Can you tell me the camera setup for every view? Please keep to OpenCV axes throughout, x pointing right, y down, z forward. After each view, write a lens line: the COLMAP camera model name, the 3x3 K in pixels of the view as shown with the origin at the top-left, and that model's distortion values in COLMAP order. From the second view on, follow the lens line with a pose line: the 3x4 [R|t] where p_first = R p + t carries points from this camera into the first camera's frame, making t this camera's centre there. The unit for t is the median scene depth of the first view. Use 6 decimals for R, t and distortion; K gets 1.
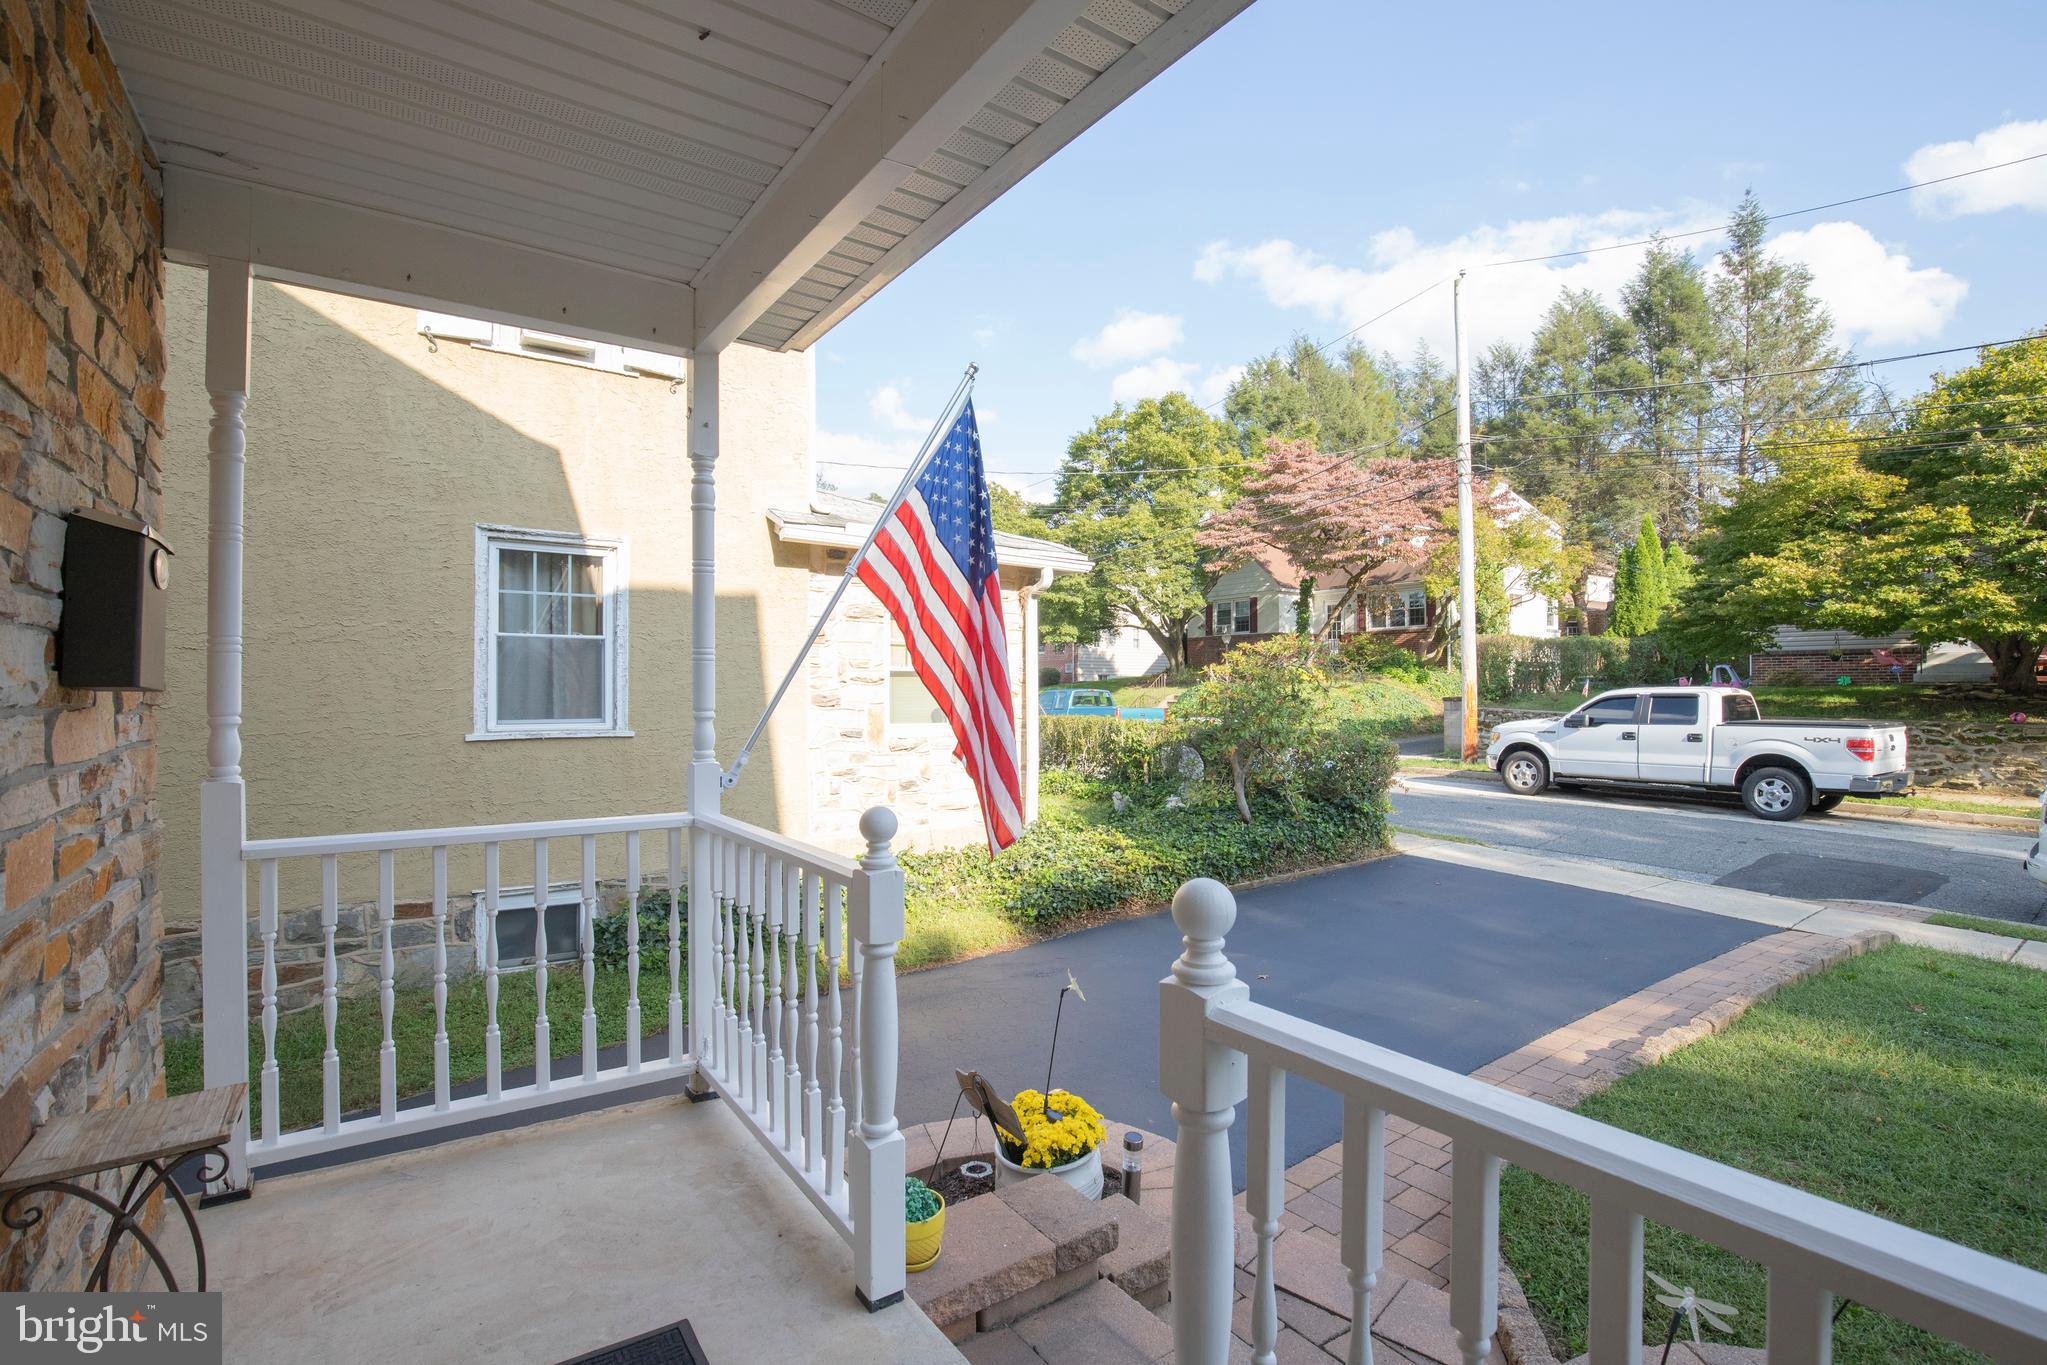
lens RADIAL K [[942.8, 0, 1035.7], [0, 942.8, 687.8], [0, 0, 1]] dist [-0.033921, 0.005385]
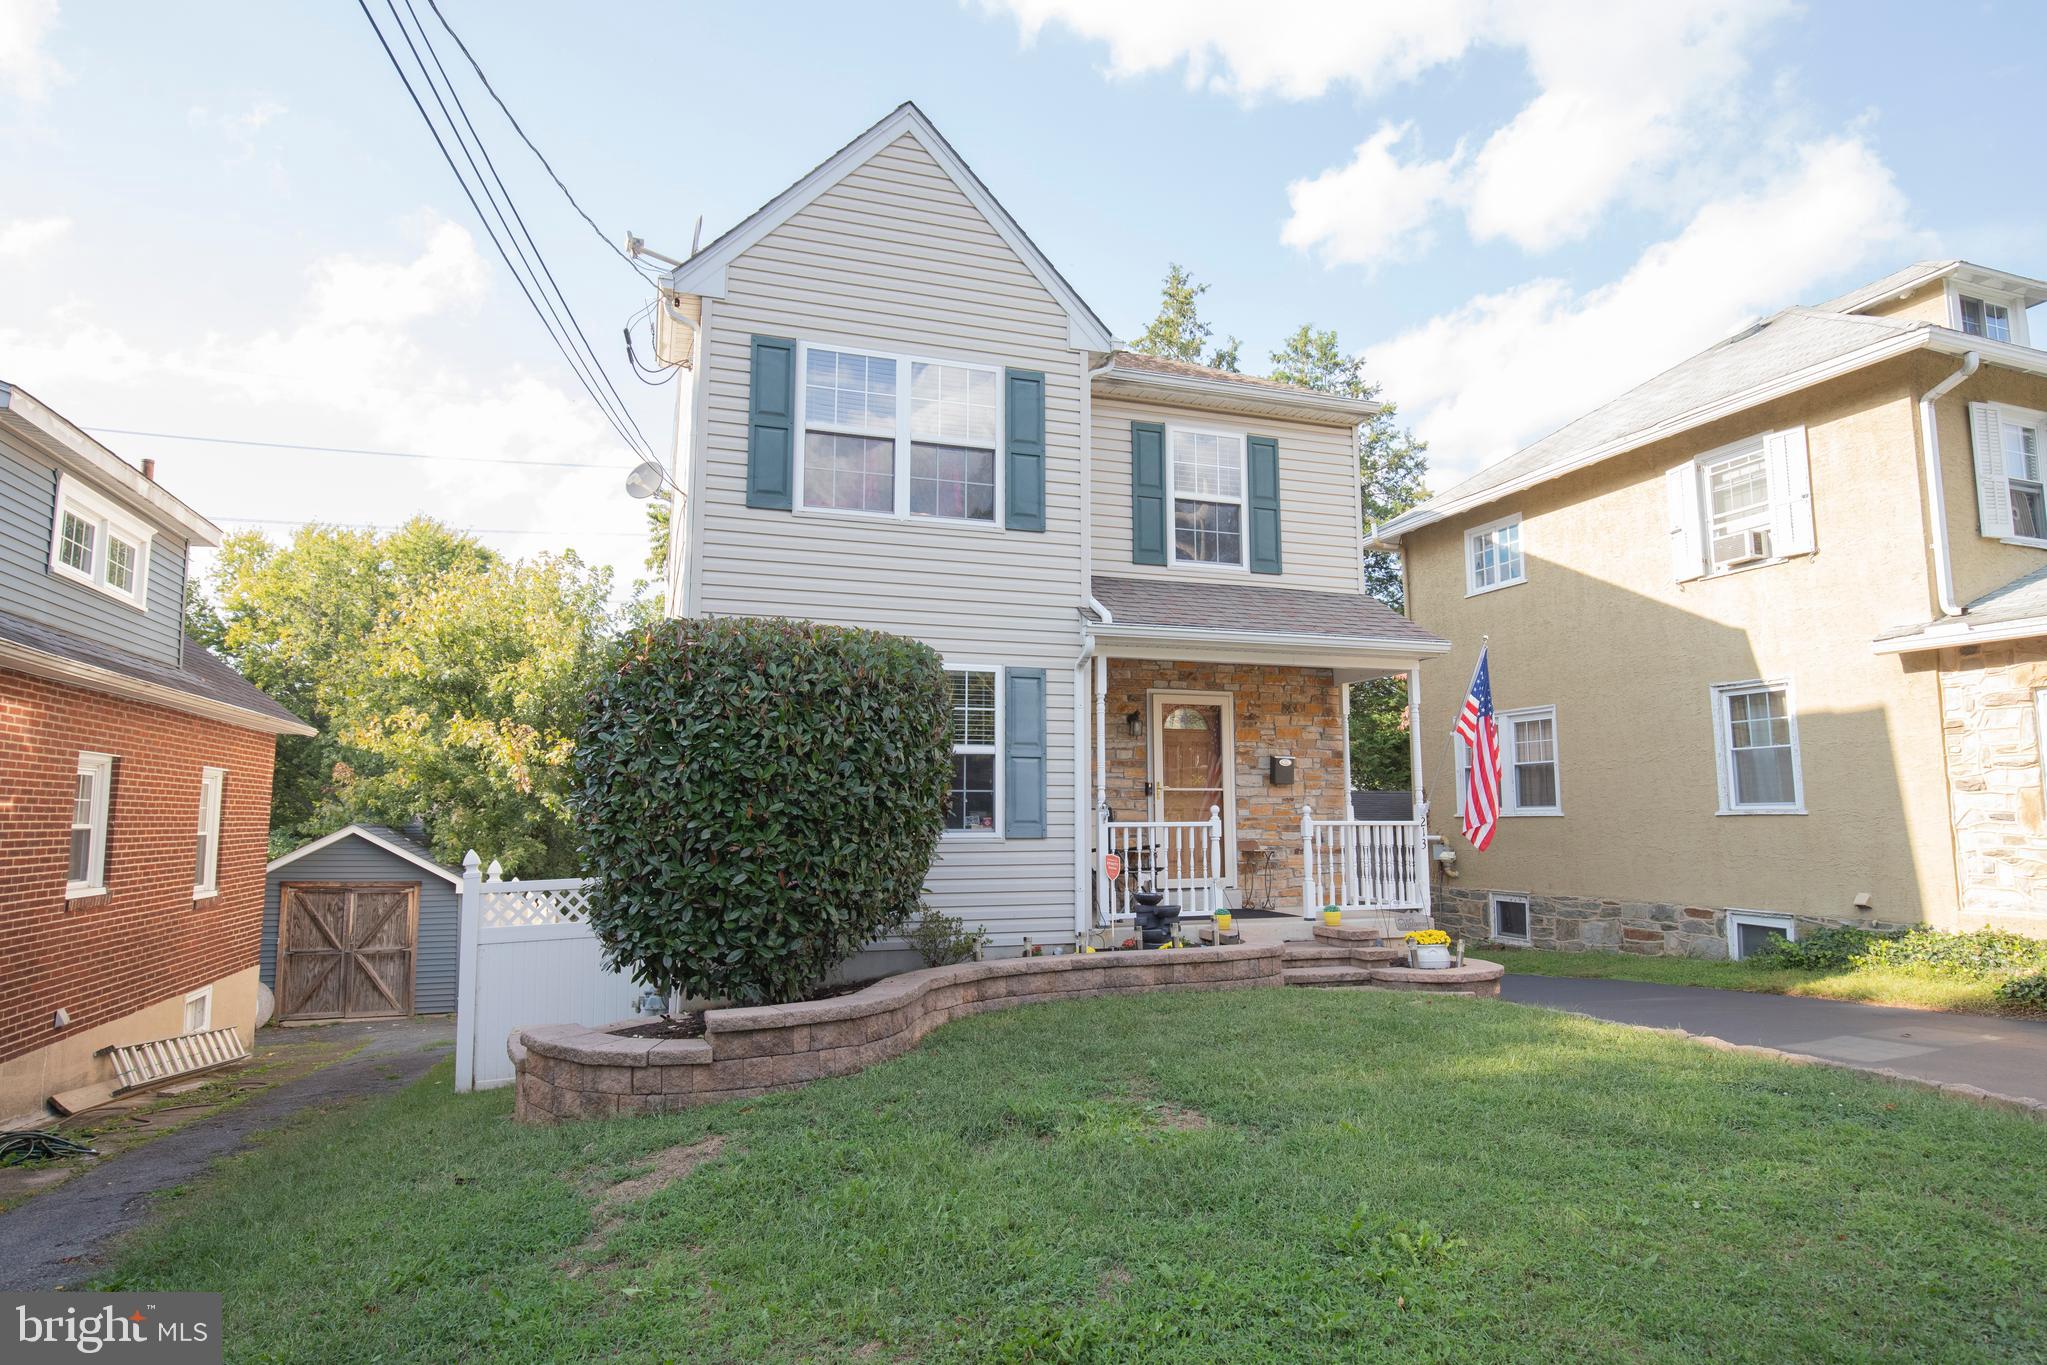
lens RADIAL K [[1147.0, 0, 1026.7], [0, 1147.0, 690.1], [0, 0, 1]] dist [-0.015162, 0.000050]
pose [[-0.295069, -0.106118, -0.949565, 1.644898], [0.006691, 0.993559, -0.113114, 0.054686], [0.955452, -0.039730, -0.292459, 0.413394]]
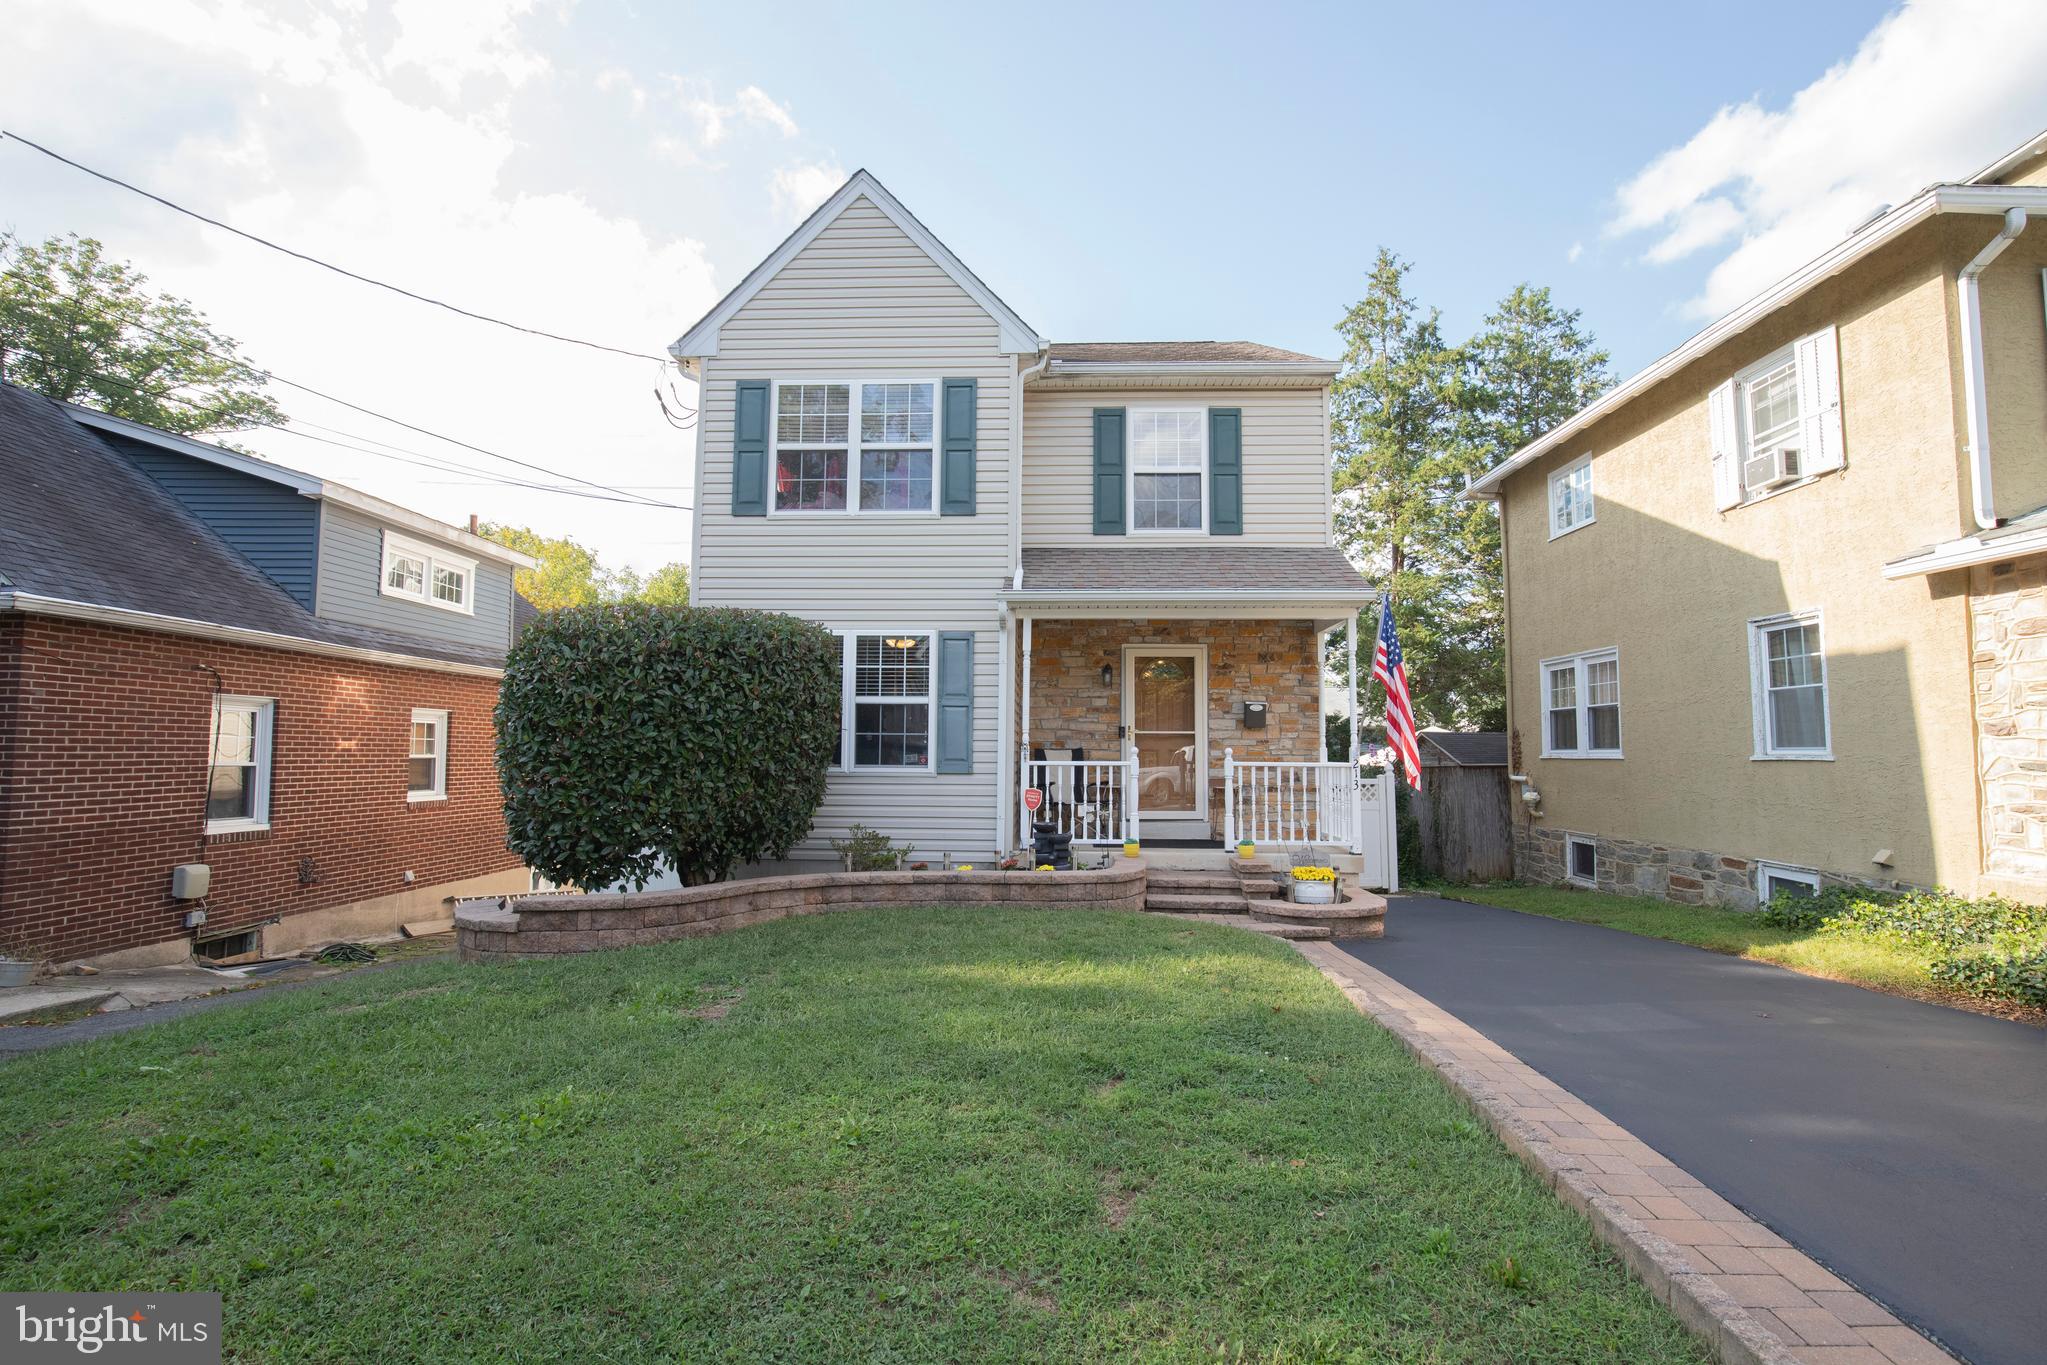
lens RADIAL K [[942.8, 0, 1021.0], [0, 942.8, 694.4], [0, 0, 1]] dist [-0.033921, 0.005385]
pose [[-0.618111, -0.052719, -0.784321, 1.303541], [-0.003027, 0.997901, -0.064690, 0.048812], [0.786085, -0.037611, -0.616974, 0.962416]]
